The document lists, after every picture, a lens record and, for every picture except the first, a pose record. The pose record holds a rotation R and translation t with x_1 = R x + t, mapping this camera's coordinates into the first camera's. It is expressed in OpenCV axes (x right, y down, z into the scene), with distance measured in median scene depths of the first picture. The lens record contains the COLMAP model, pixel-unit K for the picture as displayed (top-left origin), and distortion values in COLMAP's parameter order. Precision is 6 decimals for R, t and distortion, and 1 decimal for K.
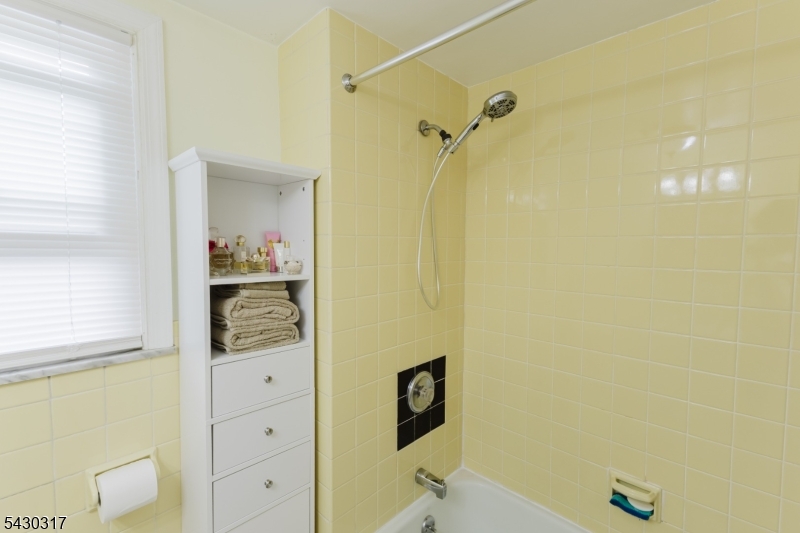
lens RADIAL K [[370.5, 0, 400.0], [0, 370.5, 266.5], [0, 0, 1]] dist [0.017757, -0.000095]
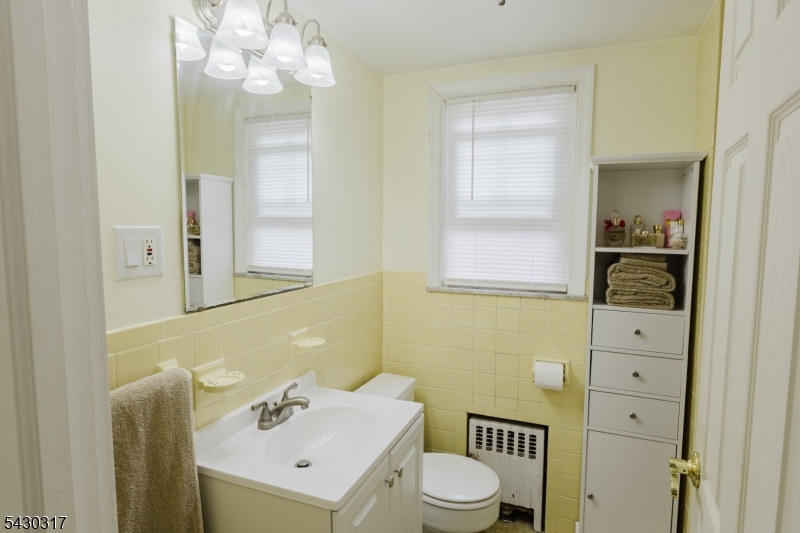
lens RADIAL K [[434.1, 0, 400.0], [0, 434.1, 266.5], [0, 0, 1]] dist [0.000131, -0.000221]
pose [[0.355988, 0.078773, -0.931165, 0.703988], [-0.052736, 0.996546, 0.064143, 0.036649], [0.933001, 0.026272, 0.358912, -0.261527]]
